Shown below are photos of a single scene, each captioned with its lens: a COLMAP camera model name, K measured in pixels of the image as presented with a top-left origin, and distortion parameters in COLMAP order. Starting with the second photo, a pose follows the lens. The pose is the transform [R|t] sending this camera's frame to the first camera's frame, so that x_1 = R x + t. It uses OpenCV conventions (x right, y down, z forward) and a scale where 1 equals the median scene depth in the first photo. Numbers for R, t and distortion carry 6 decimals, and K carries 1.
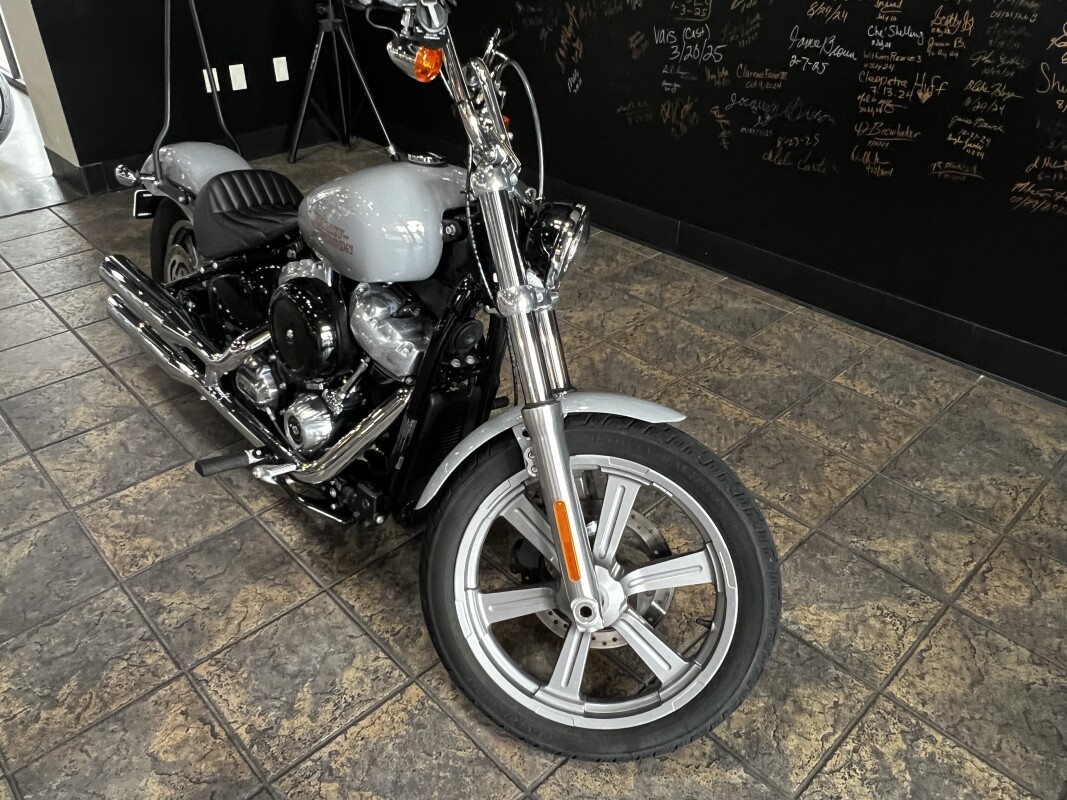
lens RADIAL K [[786.7, 0, 512.7], [0, 786.7, 398.2], [0, 0, 1]] dist [0.000076, -0.002858]
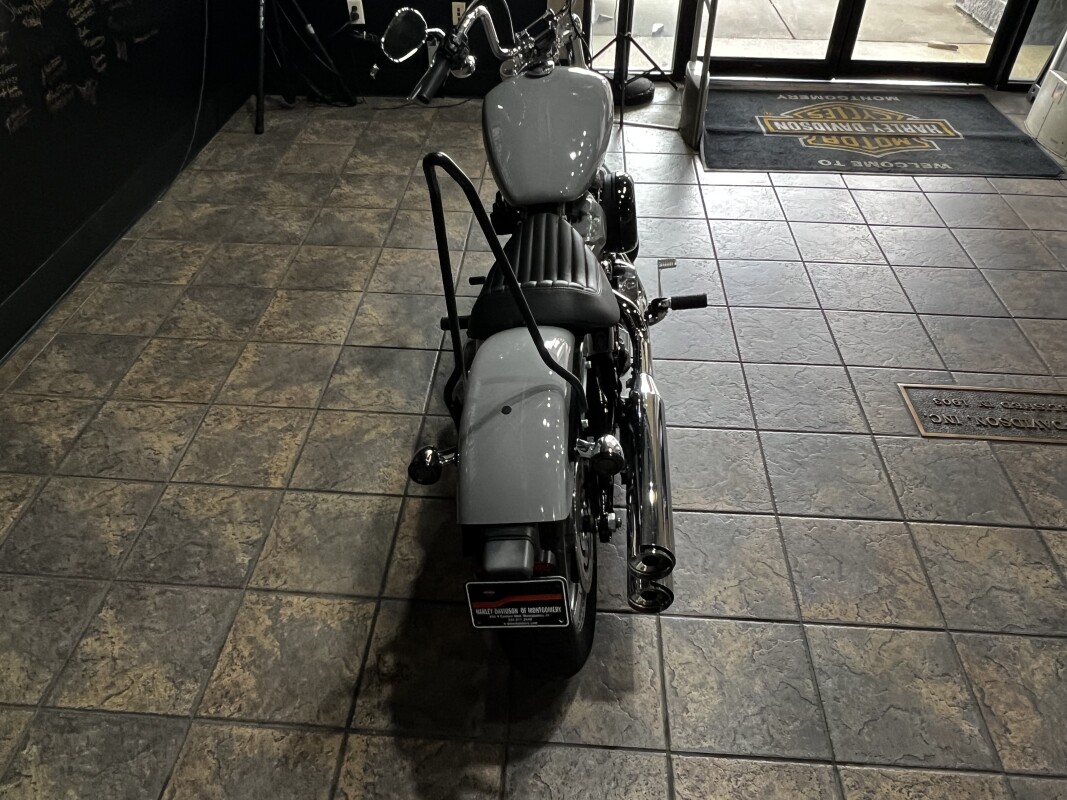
lens RADIAL K [[799.1, 0, 511.0], [0, 799.1, 405.0], [0, 0, 1]] dist [-0.002530, 0.002229]
pose [[-0.671316, -0.487667, 0.558136, -0.656624], [0.411800, 0.380701, 0.827942, -0.728121], [-0.616243, 0.785651, -0.054749, 0.902004]]
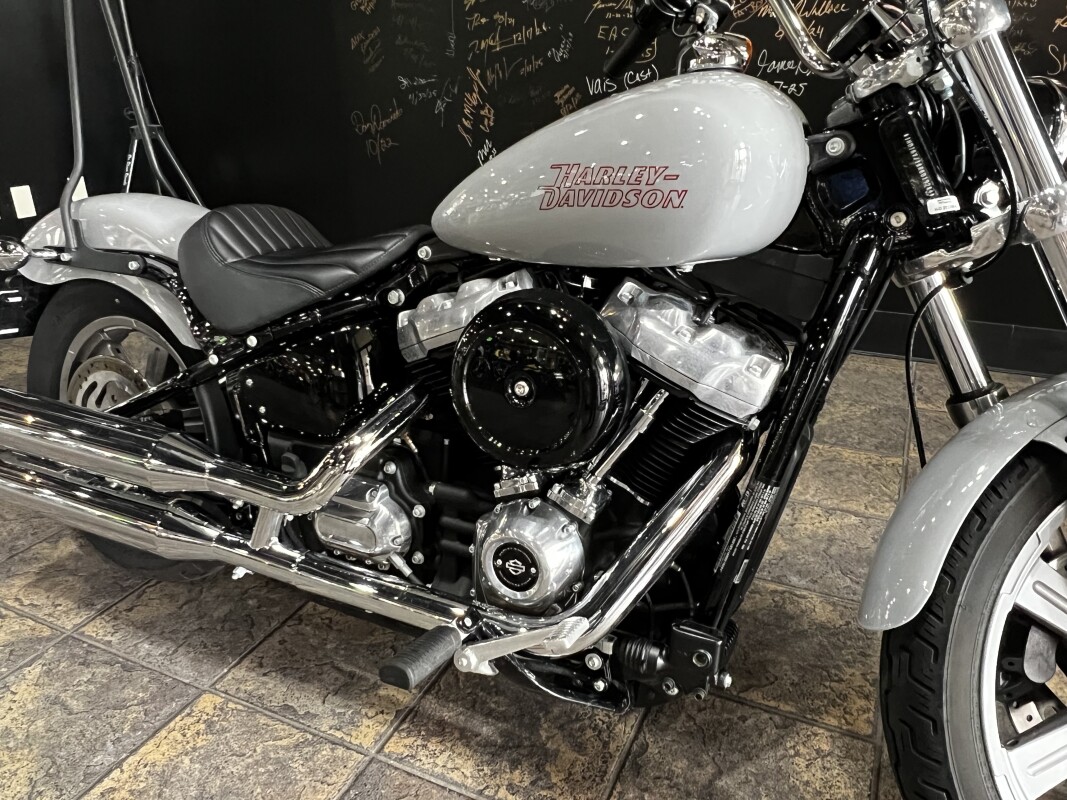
lens RADIAL K [[799.1, 0, 511.0], [0, 799.1, 405.0], [0, 0, 1]] dist [-0.002530, 0.002229]
pose [[0.936574, -0.163944, 0.309759, -0.288071], [0.218036, 0.964538, -0.148752, 0.008391], [-0.274387, 0.206856, 0.939107, 0.284233]]
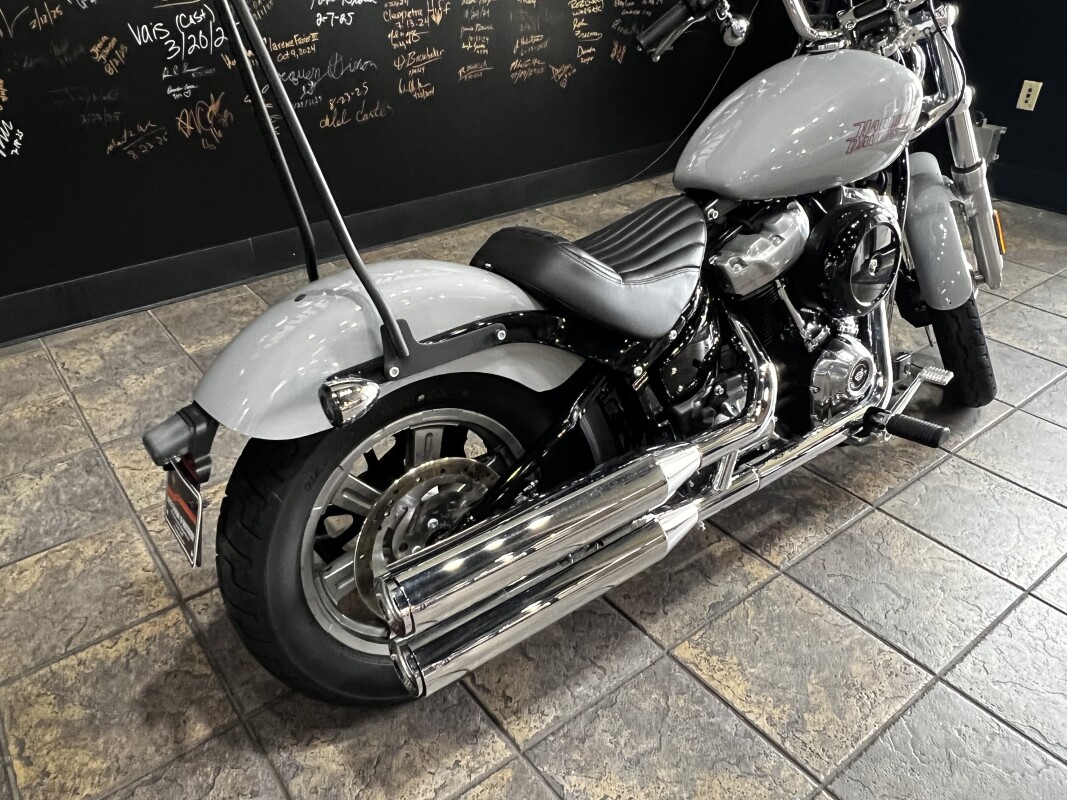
lens RADIAL K [[799.1, 0, 511.0], [0, 799.1, 405.0], [0, 0, 1]] dist [-0.002530, 0.002229]
pose [[0.117947, -0.541720, 0.832243, -0.732497], [0.567163, 0.724695, 0.391336, -0.347490], [-0.815116, 0.425861, 0.392719, 0.642484]]
